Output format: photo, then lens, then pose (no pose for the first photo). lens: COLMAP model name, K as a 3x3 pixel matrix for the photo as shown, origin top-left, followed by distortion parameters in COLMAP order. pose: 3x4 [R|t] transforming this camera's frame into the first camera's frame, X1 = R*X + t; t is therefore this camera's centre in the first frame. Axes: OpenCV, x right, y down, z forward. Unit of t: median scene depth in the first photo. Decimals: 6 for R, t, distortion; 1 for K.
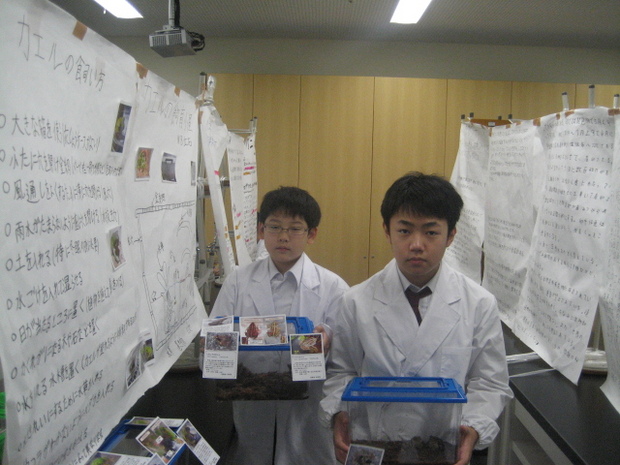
lens RADIAL K [[646.3, 0, 310.0], [0, 646.3, 232.5], [0, 0, 1]] dist [-0.157544, 0.254620]
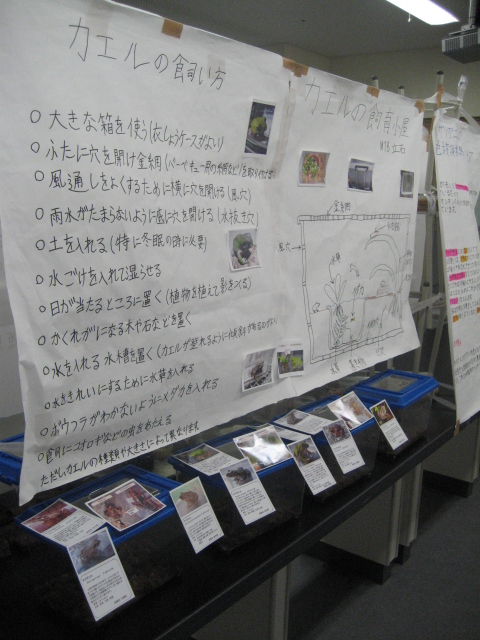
lens RADIAL K [[667.2, 0, 240.0], [0, 667.2, 320.0], [0, 0, 1]] dist [-0.157544, 0.254620]
pose [[0.795821, 0.113174, -0.594861, 0.322126], [-0.061777, 0.992428, 0.106164, 0.022875], [0.602372, -0.047739, 0.796787, 0.163634]]
